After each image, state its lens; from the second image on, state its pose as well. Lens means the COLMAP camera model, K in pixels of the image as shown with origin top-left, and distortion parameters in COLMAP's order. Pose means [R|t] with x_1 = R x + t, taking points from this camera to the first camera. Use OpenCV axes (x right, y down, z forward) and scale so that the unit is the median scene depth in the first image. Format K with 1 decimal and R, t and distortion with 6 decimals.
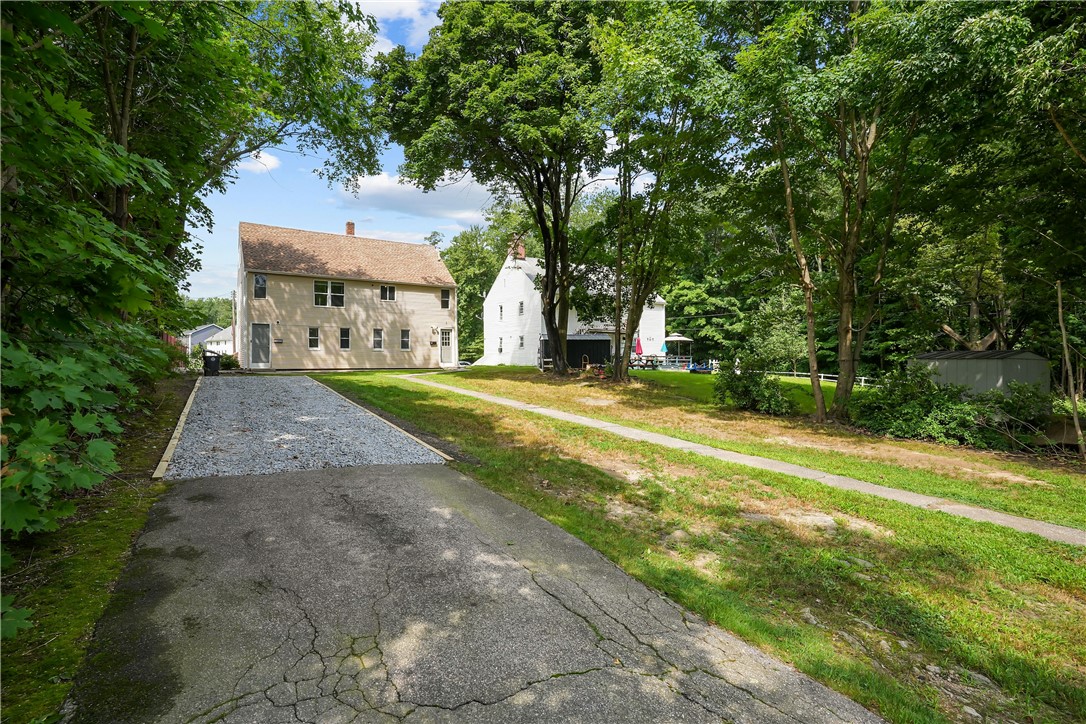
lens RADIAL K [[523.1, 0, 544.2], [0, 523.1, 361.5], [0, 0, 1]] dist [-0.008355, 0.005325]
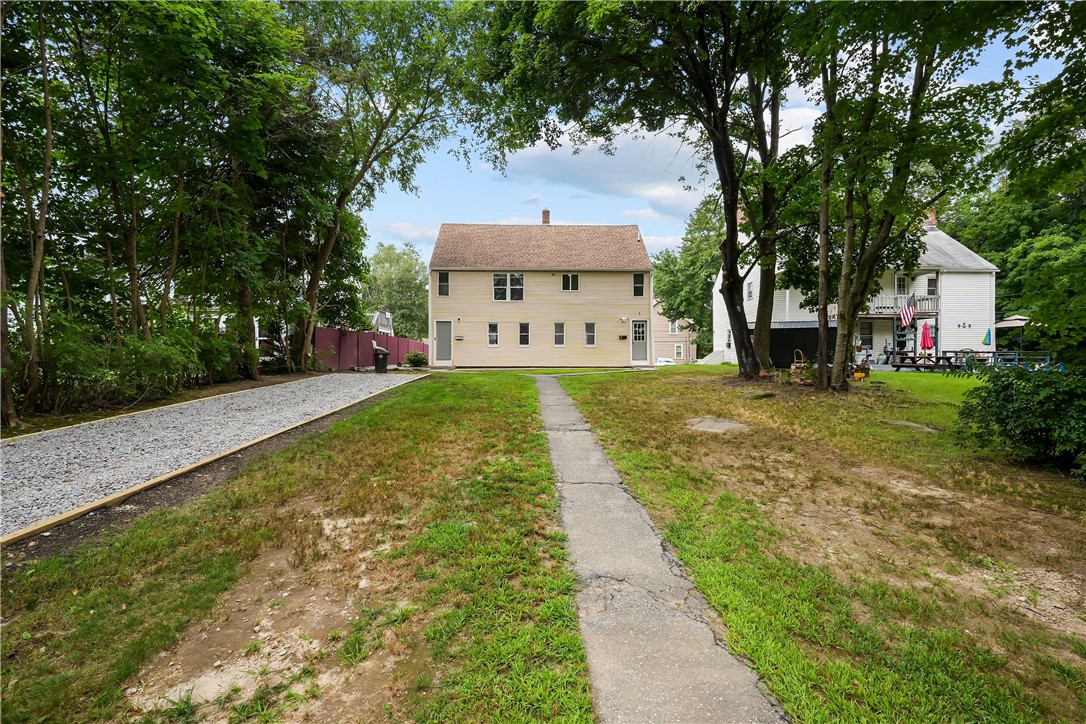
lens RADIAL K [[535.9, 0, 542.0], [0, 535.9, 362.4], [0, 0, 1]] dist [-0.005496, -0.000789]
pose [[0.854194, 0.002984, -0.519946, 0.133750], [-0.000689, 0.999989, 0.004607, 0.001081], [0.519954, -0.003577, 0.854187, 0.195232]]
